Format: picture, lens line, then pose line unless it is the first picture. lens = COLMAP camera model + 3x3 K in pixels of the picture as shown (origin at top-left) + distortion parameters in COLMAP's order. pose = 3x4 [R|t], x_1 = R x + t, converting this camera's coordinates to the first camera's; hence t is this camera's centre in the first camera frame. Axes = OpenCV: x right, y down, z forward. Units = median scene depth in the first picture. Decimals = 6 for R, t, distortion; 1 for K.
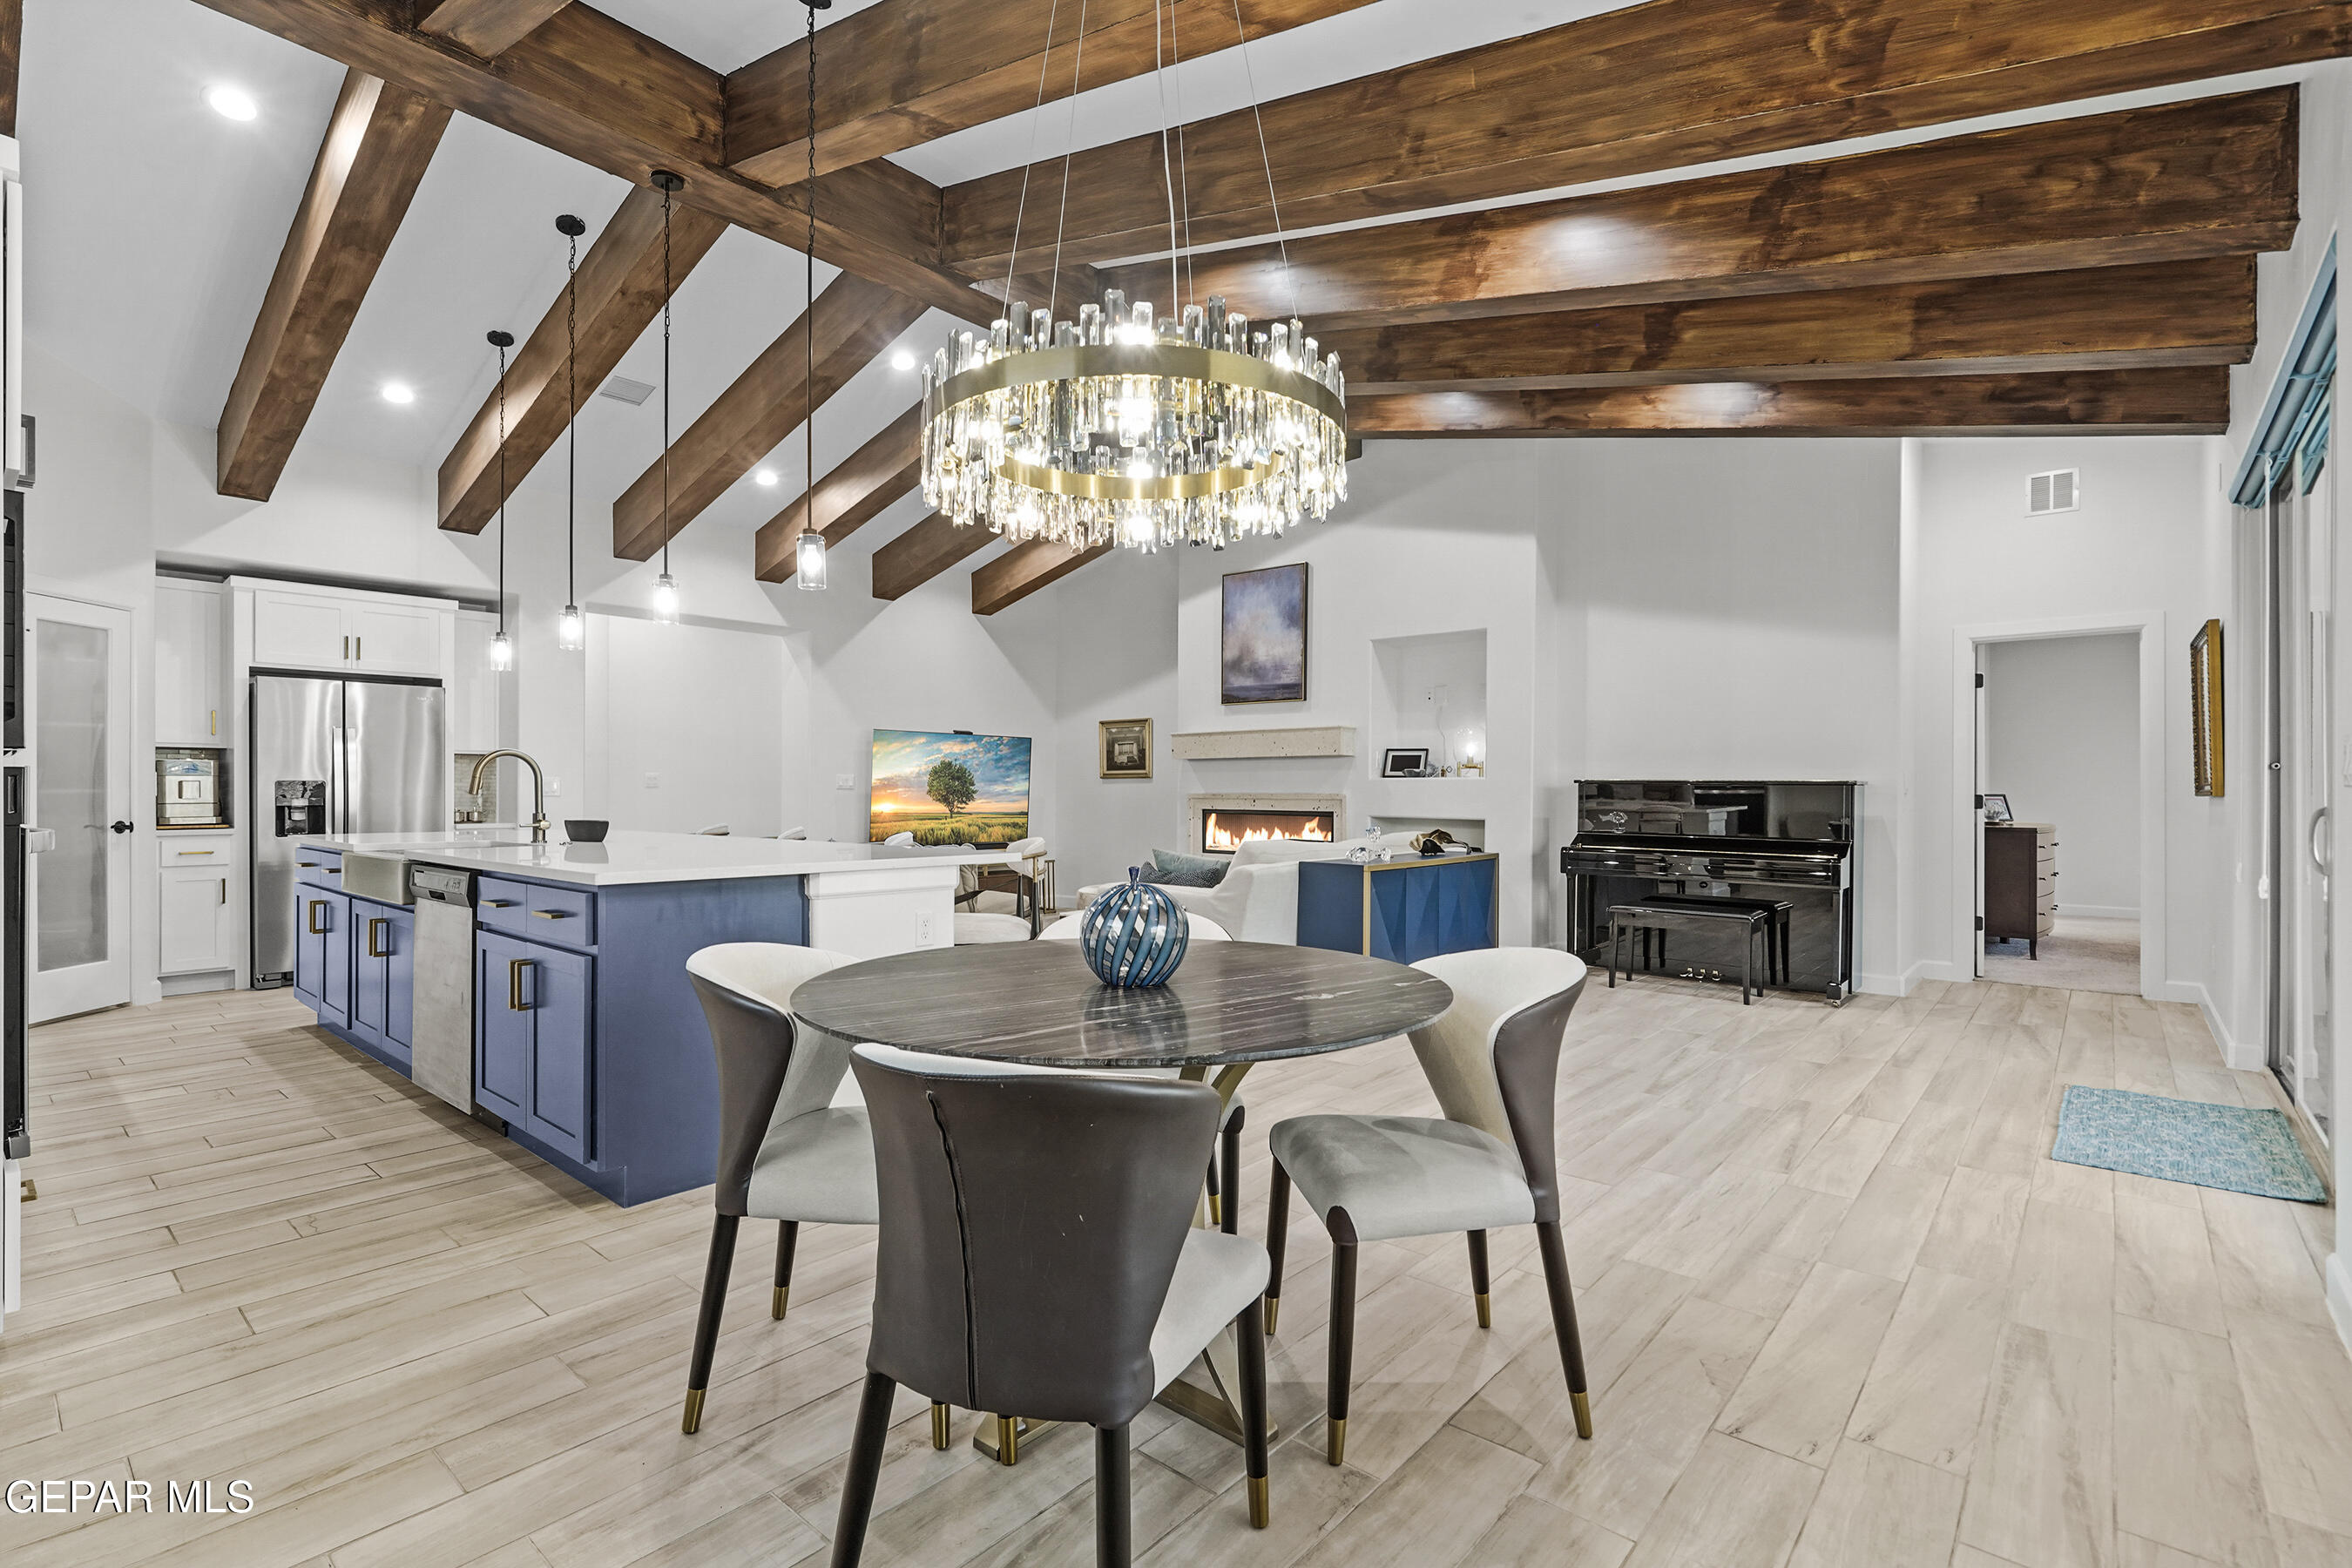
lens RADIAL K [[1086.0, 0, 1169.8], [0, 1086.0, 790.1], [0, 0, 1]] dist [-0.000740, 0.000072]
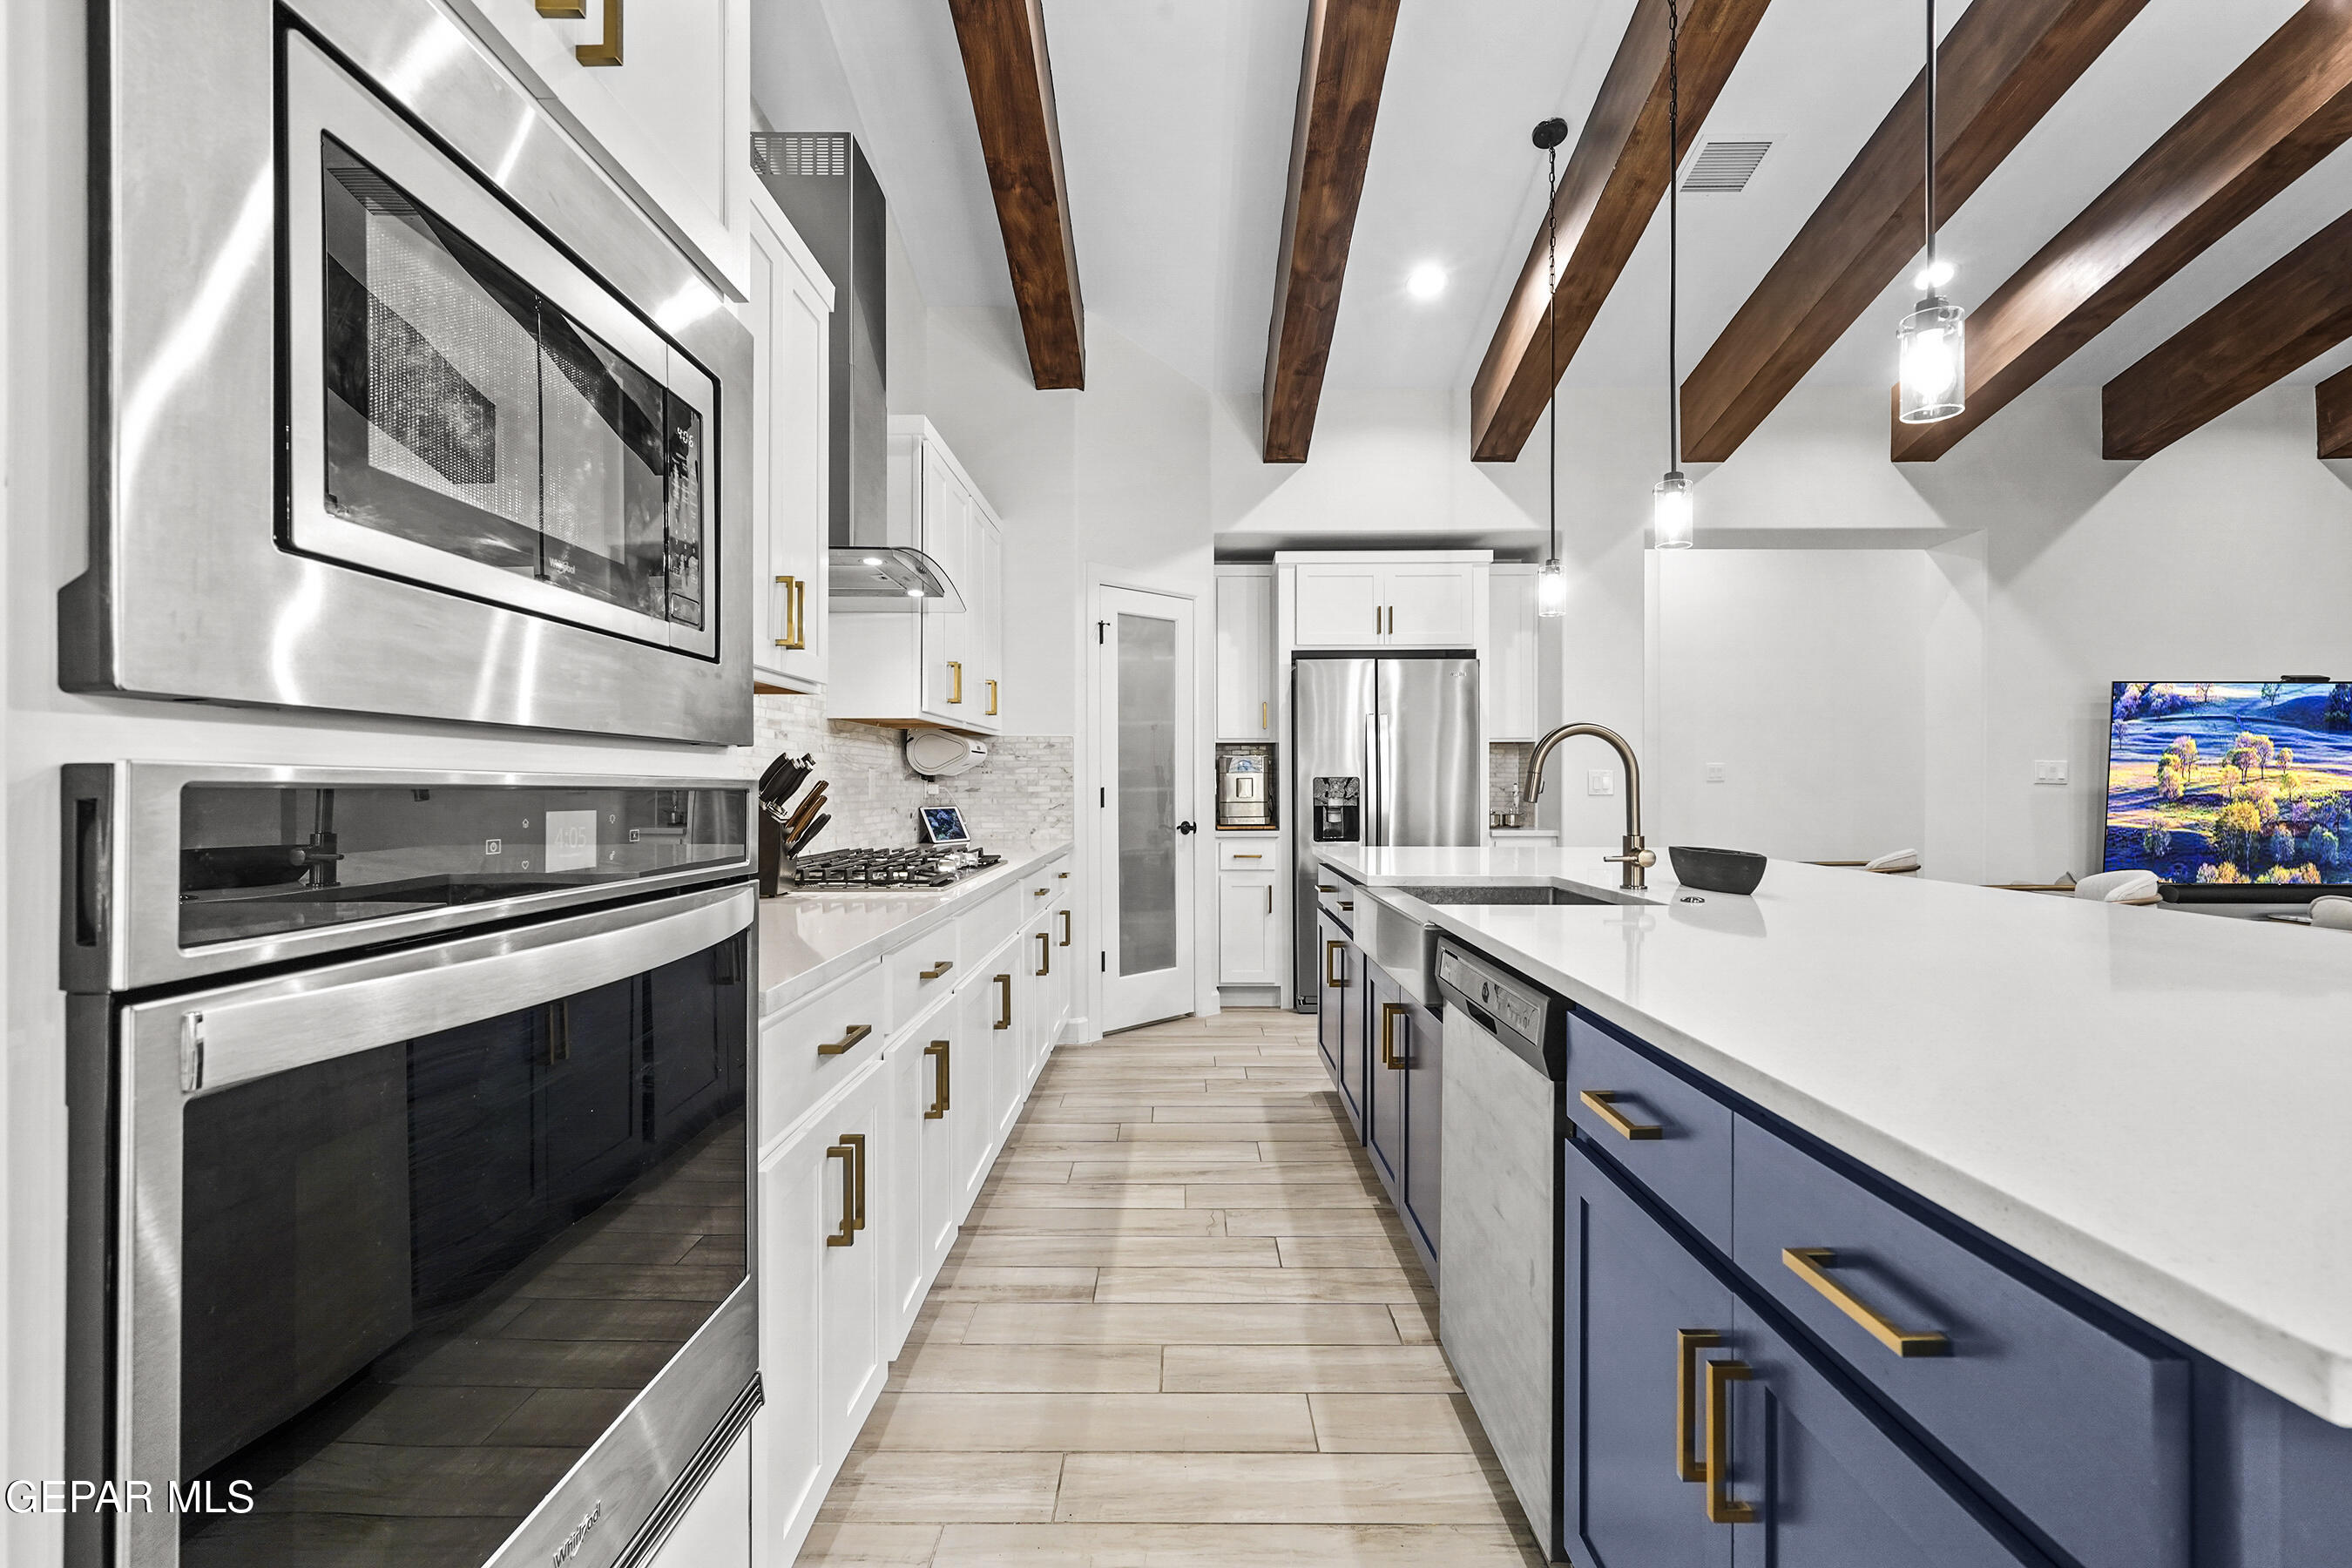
lens RADIAL K [[1086.0, 0, 1172.8], [0, 1086.0, 780.8], [0, 0, 1]] dist [-0.000740, 0.000072]
pose [[0.653809, -0.002890, -0.756654, -0.237767], [0.003547, 0.999993, -0.000754, -0.005769], [0.756651, -0.002191, 0.653815, 0.345590]]
